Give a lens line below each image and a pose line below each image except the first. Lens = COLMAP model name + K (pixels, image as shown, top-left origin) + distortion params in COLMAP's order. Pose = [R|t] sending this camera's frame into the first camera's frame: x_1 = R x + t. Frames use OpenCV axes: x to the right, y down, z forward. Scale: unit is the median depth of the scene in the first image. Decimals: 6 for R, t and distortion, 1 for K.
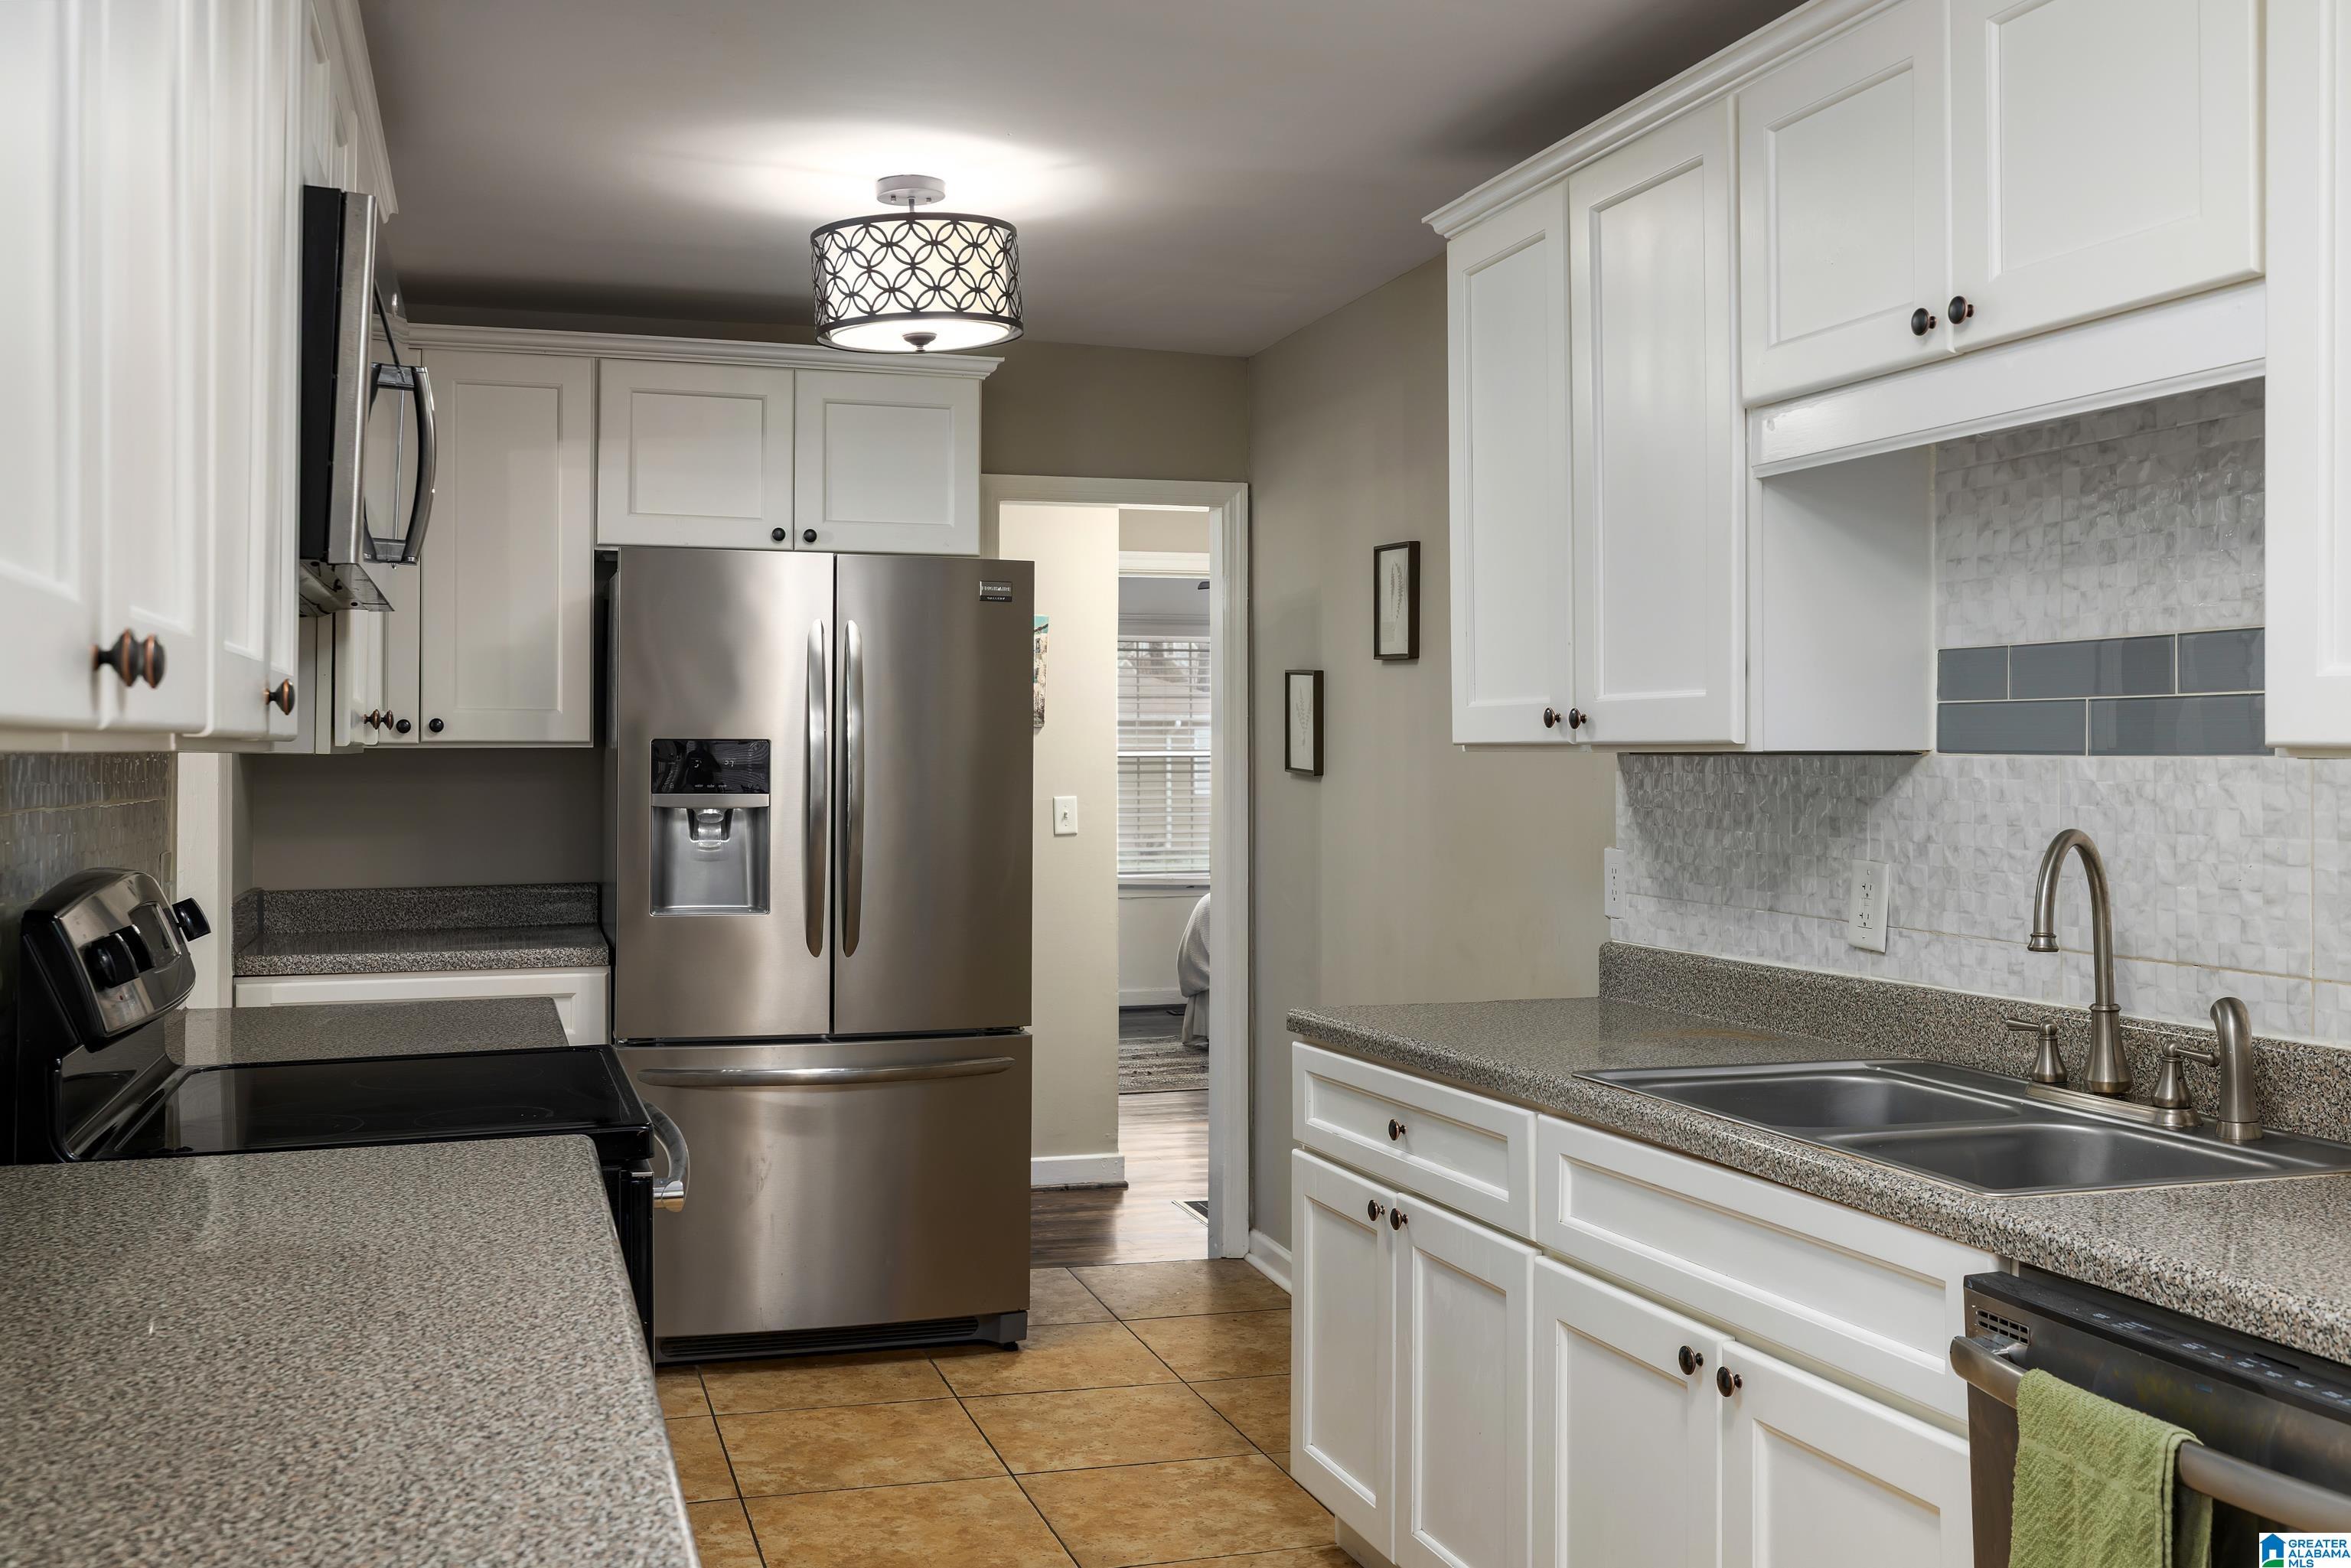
lens RADIAL K [[2267.8, 0, 1174.4], [0, 2267.8, 770.9], [0, 0, 1]] dist [0.025339, 0.000000]
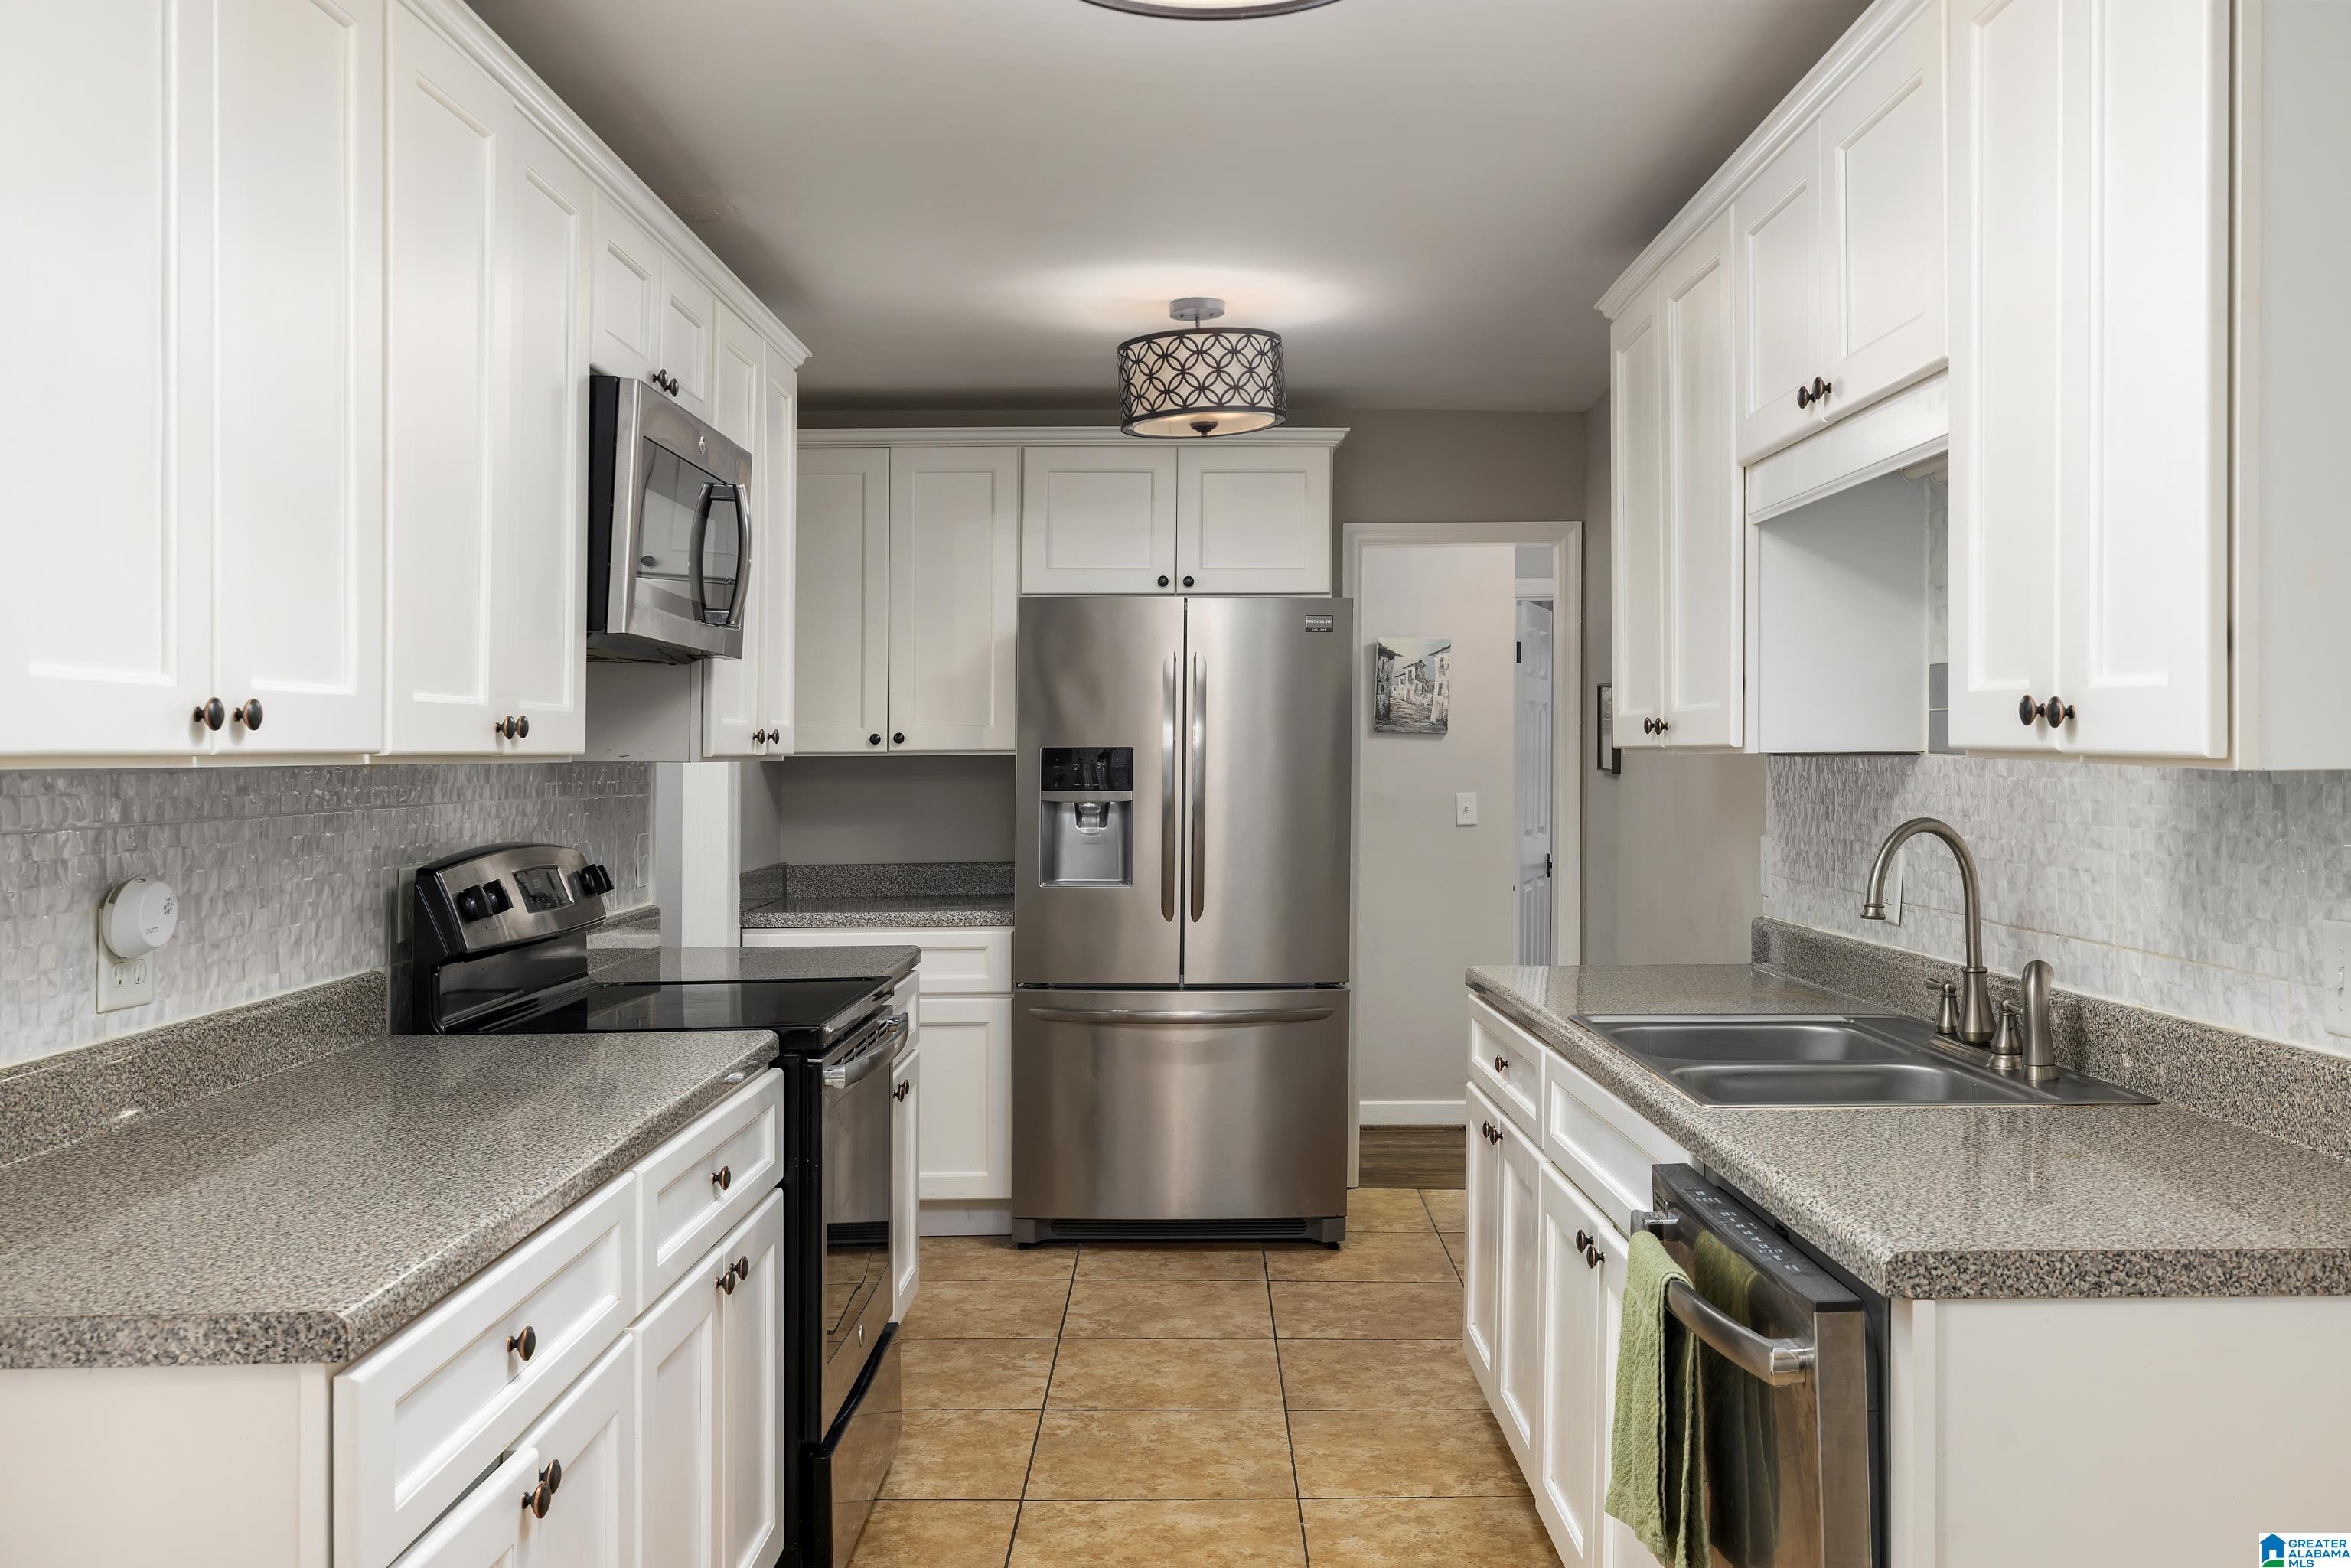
lens RADIAL K [[2045.5, 0, 1178.4], [0, 2045.5, 776.1], [0, 0, 1]] dist [0.060991, -0.003581]
pose [[0.957926, -0.004323, -0.286982, 0.195873], [0.005234, 0.999983, 0.002405, -0.000618], [0.286967, -0.003806, 0.957933, -0.086717]]
